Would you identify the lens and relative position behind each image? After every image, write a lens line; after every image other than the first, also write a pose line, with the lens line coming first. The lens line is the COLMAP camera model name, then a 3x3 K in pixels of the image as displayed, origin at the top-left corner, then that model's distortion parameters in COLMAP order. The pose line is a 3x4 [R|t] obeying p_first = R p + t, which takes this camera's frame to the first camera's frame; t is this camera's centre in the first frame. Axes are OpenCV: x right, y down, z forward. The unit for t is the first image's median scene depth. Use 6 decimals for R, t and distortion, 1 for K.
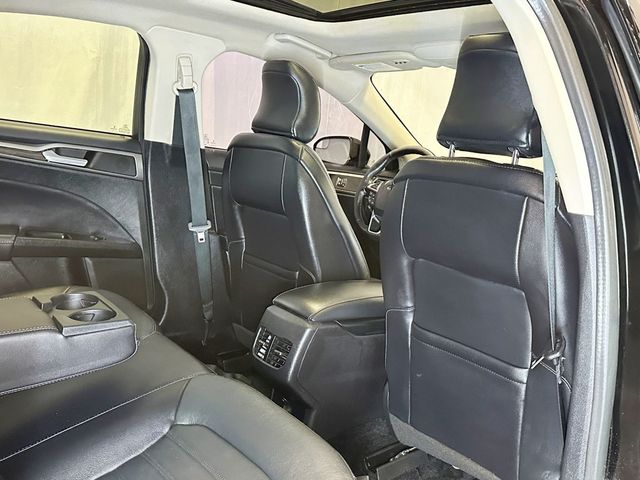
lens RADIAL K [[612.9, 0, 329.3], [0, 612.9, 239.9], [0, 0, 1]] dist [0.188371, -0.408322]
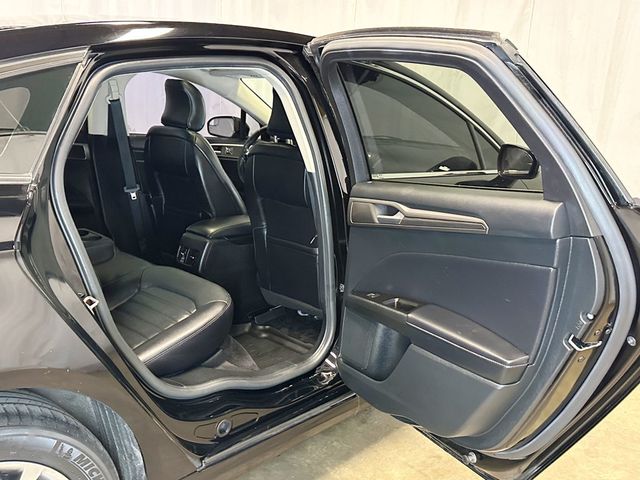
lens RADIAL K [[612.9, 0, 329.3], [0, 612.9, 239.9], [0, 0, 1]] dist [0.188371, -0.408322]
pose [[0.988022, -0.085804, 0.128258, 0.063743], [0.075115, 0.993461, 0.085980, 0.008352], [-0.134797, -0.075316, 0.988007, -0.610200]]
